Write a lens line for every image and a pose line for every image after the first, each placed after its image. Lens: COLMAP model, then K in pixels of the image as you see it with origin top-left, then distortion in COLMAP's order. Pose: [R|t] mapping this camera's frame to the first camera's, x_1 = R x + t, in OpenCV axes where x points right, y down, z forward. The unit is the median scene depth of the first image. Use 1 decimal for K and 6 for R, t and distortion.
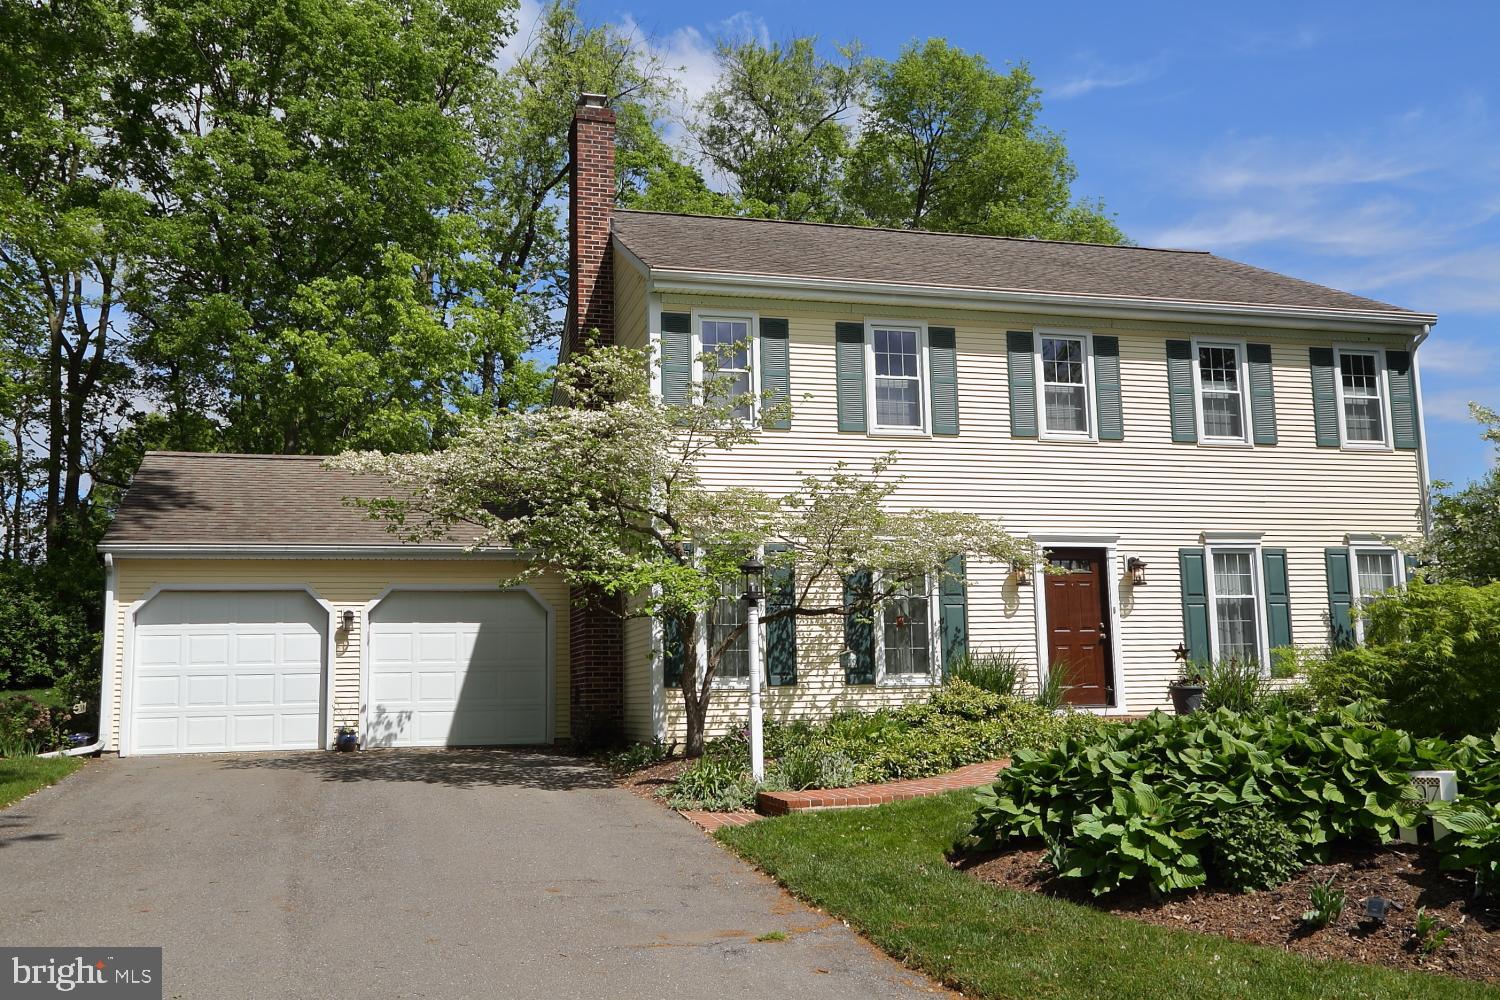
lens RADIAL K [[1434.7, 0, 755.3], [0, 1434.7, 498.4], [0, 0, 1]] dist [-0.012004, 0.000000]
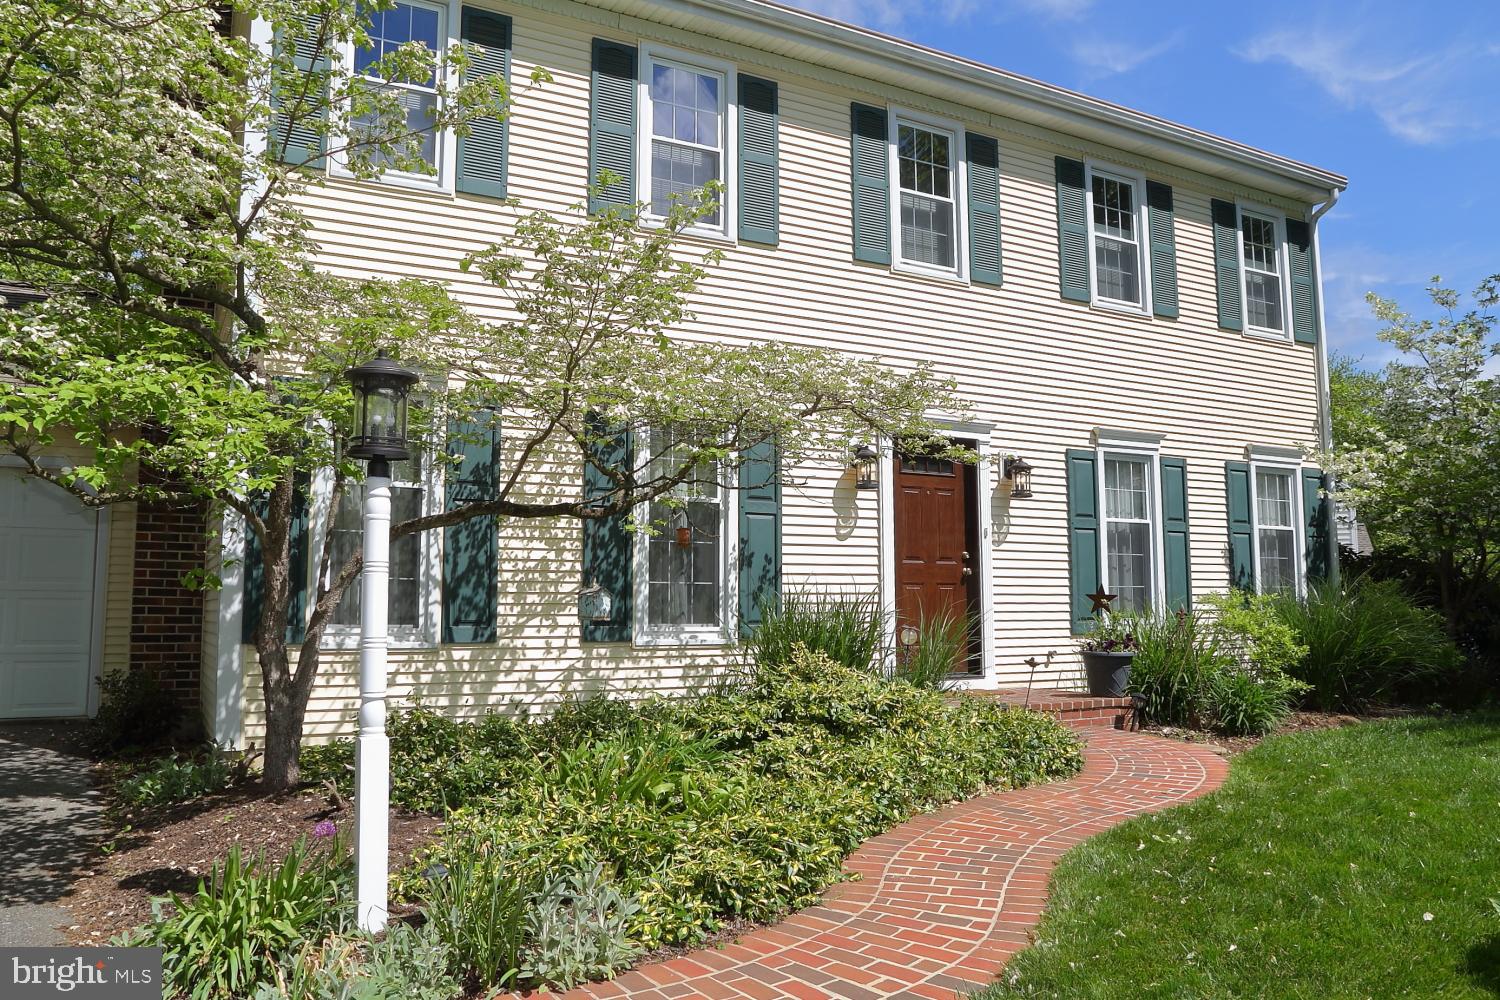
lens RADIAL K [[1114.1, 0, 750.8], [0, 1114.1, 505.1], [0, 0, 1]] dist [-0.063935, -0.000927]
pose [[0.970789, 0.040710, 0.236457, 0.018959], [-0.052099, 0.997753, 0.042117, 0.047655], [-0.234211, -0.053206, 0.970729, 0.510015]]
